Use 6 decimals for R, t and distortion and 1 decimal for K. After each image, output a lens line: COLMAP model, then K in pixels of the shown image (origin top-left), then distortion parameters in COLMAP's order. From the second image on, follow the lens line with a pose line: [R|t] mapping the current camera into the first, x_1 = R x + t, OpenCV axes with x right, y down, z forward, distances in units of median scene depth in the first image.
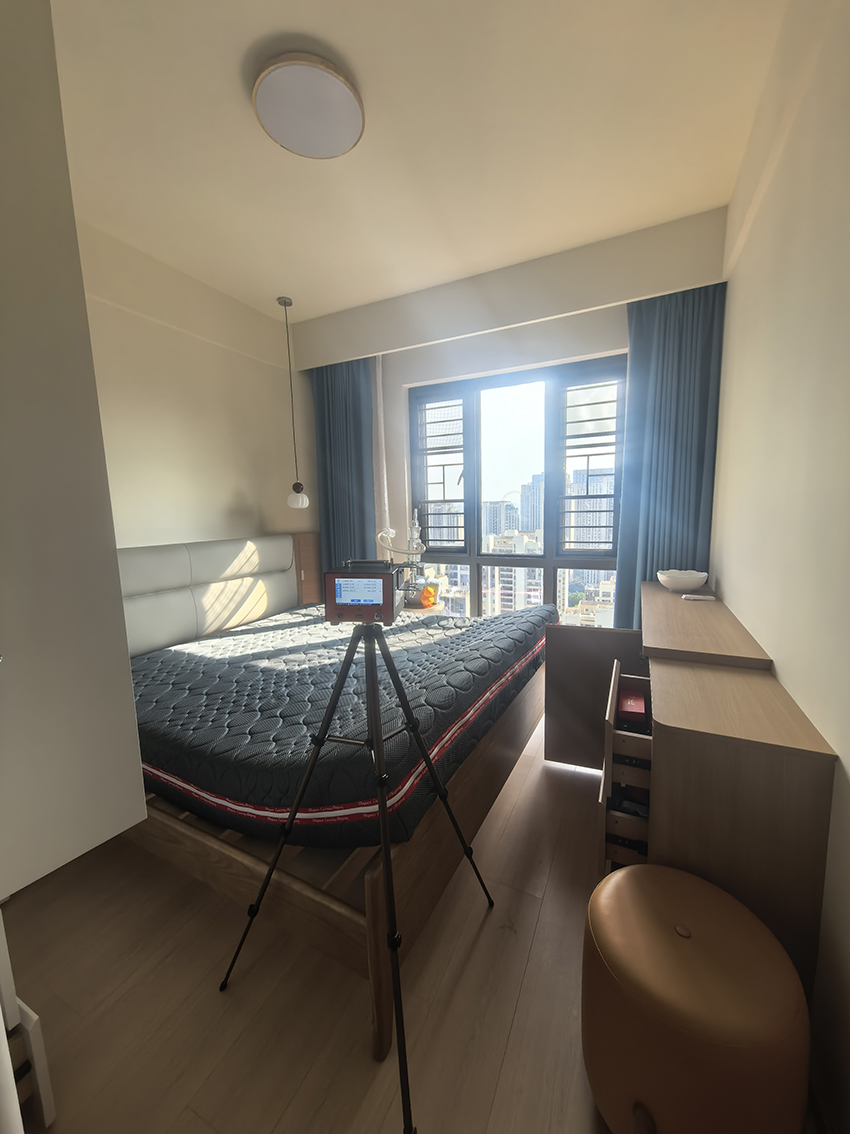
lens RADIAL K [[448.6, 0, 419.1], [0, 448.6, 568.1], [0, 0, 1]] dist [-0.000624, -0.000033]
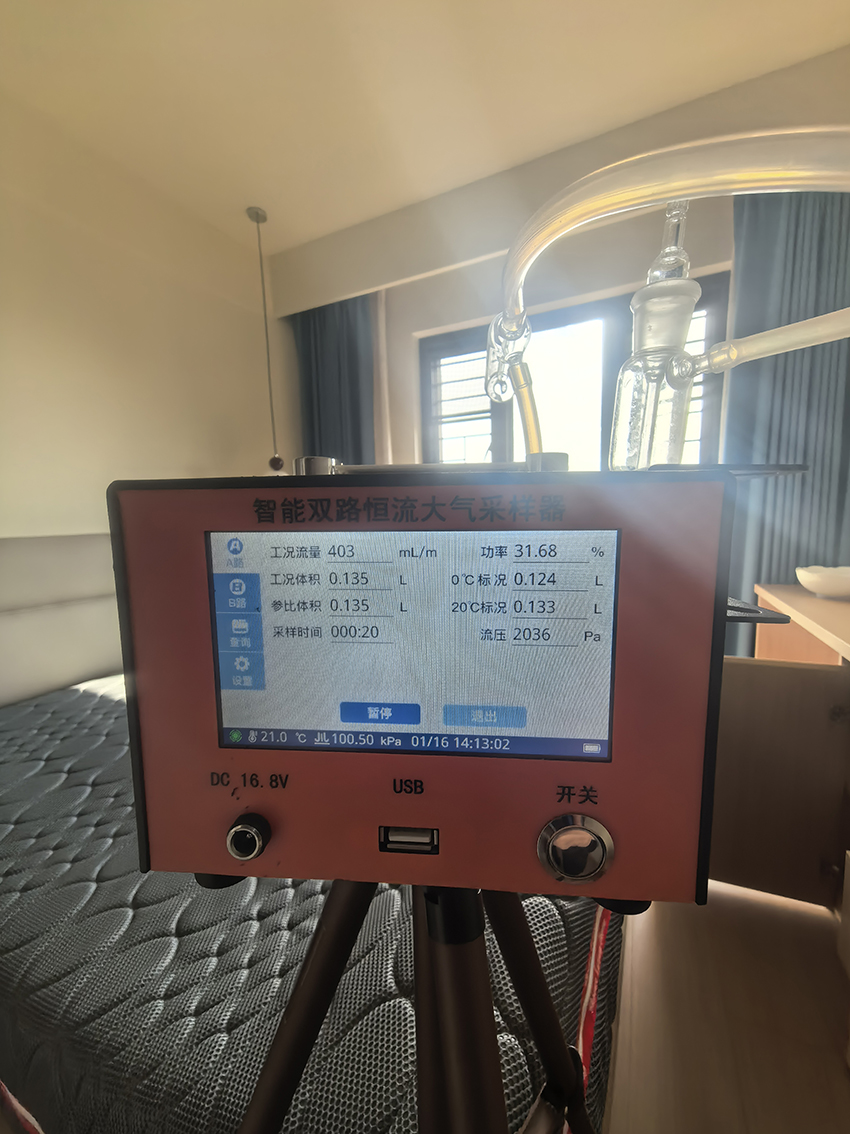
lens RADIAL K [[448.6, 0, 419.1], [0, 448.6, 568.1], [0, 0, 1]] dist [-0.000624, -0.000033]
pose [[0.999932, -0.005347, 0.010358, -0.040827], [0.005490, 0.999889, -0.013848, 0.010762], [-0.010283, 0.013904, 0.999850, 0.271917]]
